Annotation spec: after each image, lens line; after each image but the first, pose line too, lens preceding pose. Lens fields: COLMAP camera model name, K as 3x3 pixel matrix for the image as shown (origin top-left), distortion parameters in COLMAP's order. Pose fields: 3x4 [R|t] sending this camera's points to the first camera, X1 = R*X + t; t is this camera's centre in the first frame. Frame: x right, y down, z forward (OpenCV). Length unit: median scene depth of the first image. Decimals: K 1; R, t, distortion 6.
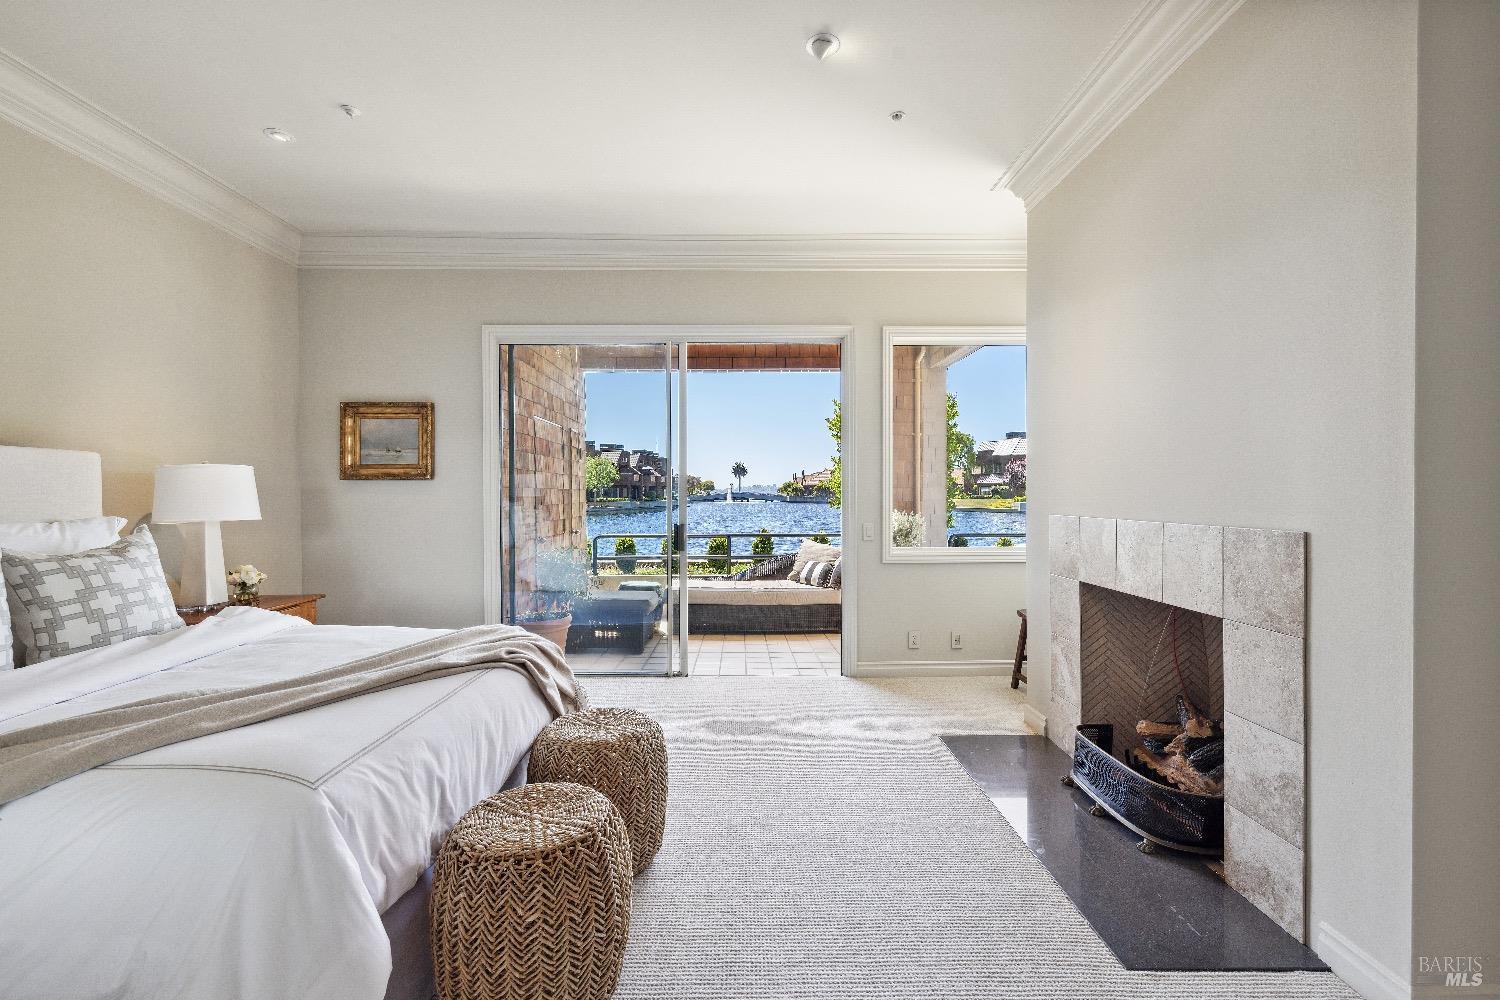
lens RADIAL K [[646.8, 0, 751.6], [0, 646.8, 494.6], [0, 0, 1]] dist [0.000176, 0.001688]
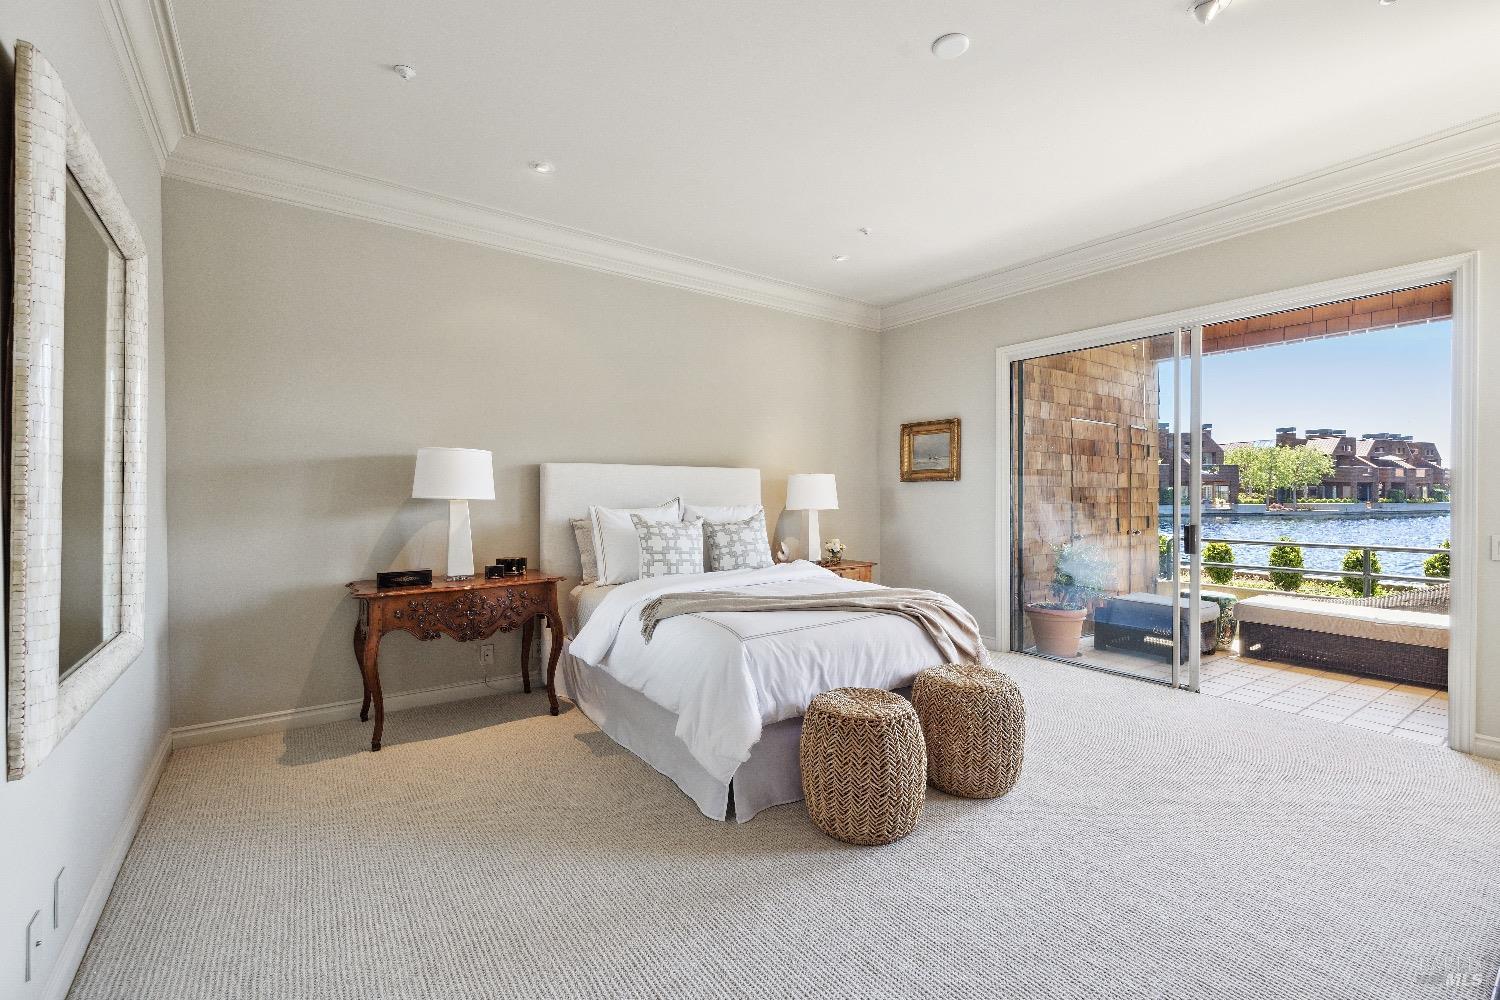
lens RADIAL K [[646.8, 0, 763.3], [0, 646.8, 497.3], [0, 0, 1]] dist [0.000176, 0.001688]
pose [[0.586837, 0.005127, -0.809689, 0.294220], [-0.001159, 0.999984, 0.005492, 0.002134], [0.809704, -0.002285, 0.586834, -0.030545]]
